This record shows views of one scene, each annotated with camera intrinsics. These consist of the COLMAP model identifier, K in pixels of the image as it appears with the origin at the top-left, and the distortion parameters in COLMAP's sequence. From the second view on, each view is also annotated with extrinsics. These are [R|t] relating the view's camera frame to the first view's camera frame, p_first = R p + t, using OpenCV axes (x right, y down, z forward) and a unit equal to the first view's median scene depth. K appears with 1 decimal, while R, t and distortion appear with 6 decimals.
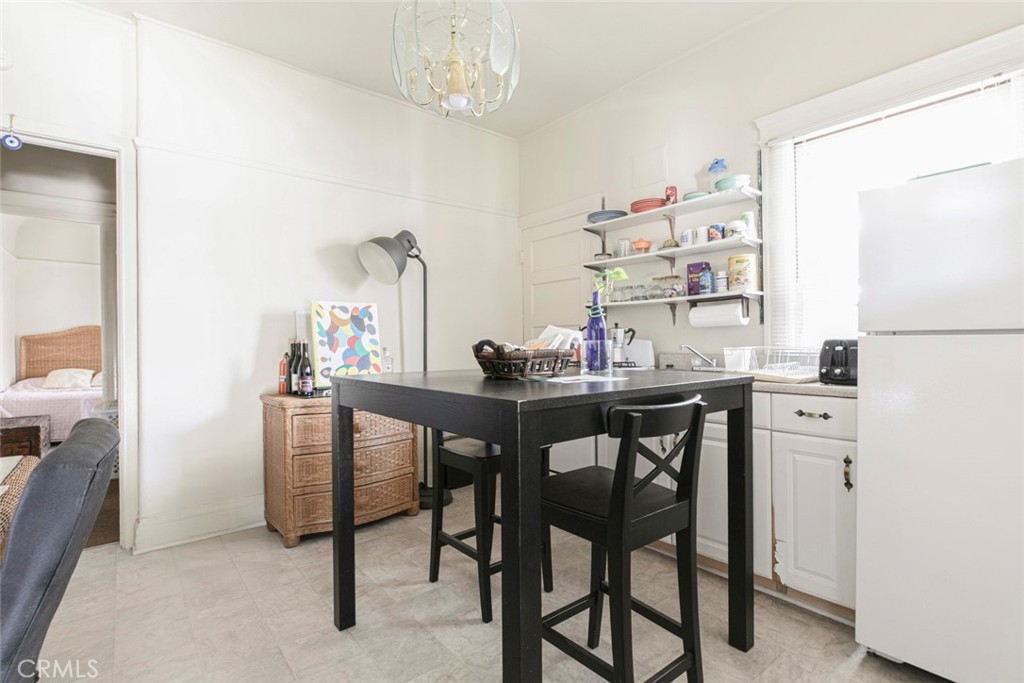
lens RADIAL K [[493.8, 0, 513.0], [0, 493.8, 344.9], [0, 0, 1]] dist [0.001993, 0.000569]
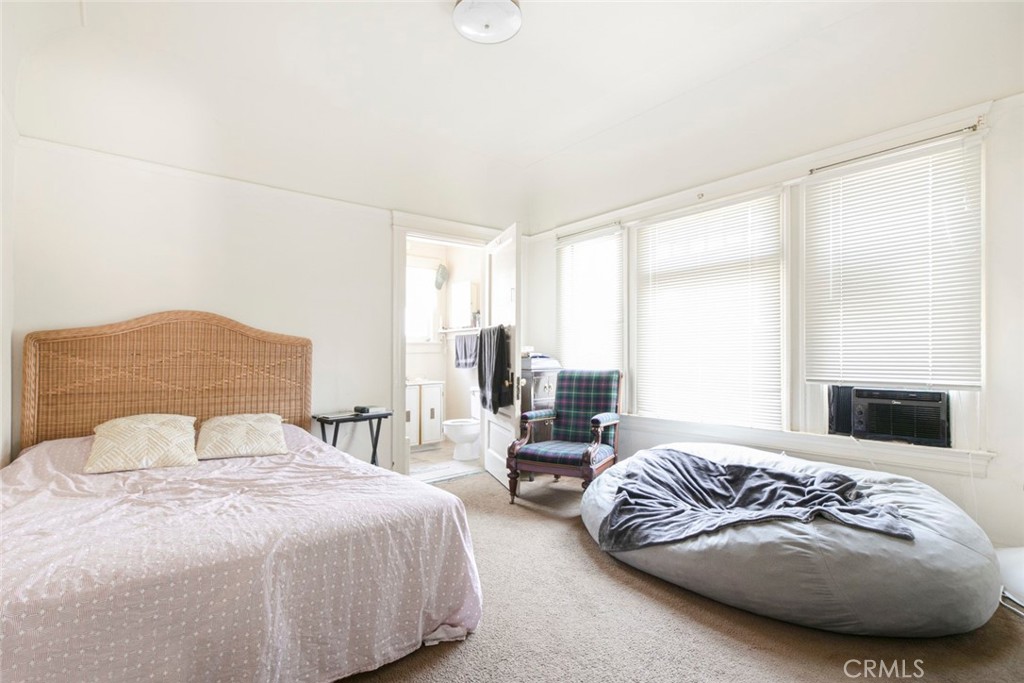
lens RADIAL K [[476.8, 0, 509.5], [0, 476.8, 347.8], [0, 0, 1]] dist [-0.015821, 0.000993]
pose [[0.998944, 0.012652, 0.044164, -0.624586], [-0.011826, 0.999751, -0.018899, -0.002813], [-0.044392, 0.018357, 0.998846, 0.607939]]
